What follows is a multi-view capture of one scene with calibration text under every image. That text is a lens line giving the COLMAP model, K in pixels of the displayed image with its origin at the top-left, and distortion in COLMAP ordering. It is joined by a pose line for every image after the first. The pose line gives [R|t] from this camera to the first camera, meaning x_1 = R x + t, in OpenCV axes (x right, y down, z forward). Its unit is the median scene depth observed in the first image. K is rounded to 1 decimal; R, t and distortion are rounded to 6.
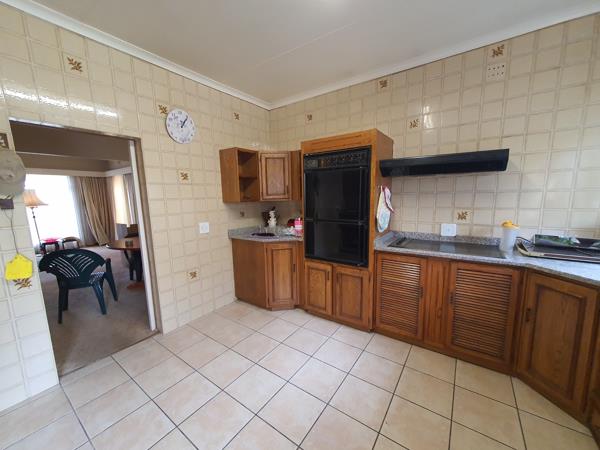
lens RADIAL K [[238.5, 0, 287.5], [0, 238.5, 228.3], [0, 0, 1]] dist [0.000566, -0.001642]
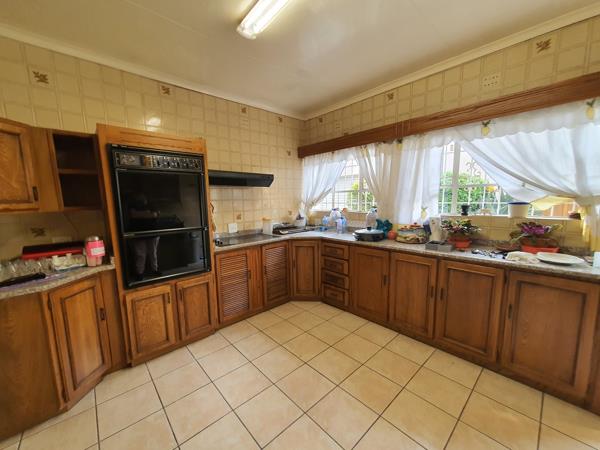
lens RADIAL K [[238.5, 0, 298.7], [0, 238.5, 228.1], [0, 0, 1]] dist [0.000566, -0.001642]
pose [[0.182441, -0.101482, 0.977966, -0.501054], [0.152790, 0.985502, 0.073761, -0.031012], [-0.971273, 0.135967, 0.195301, 0.339011]]
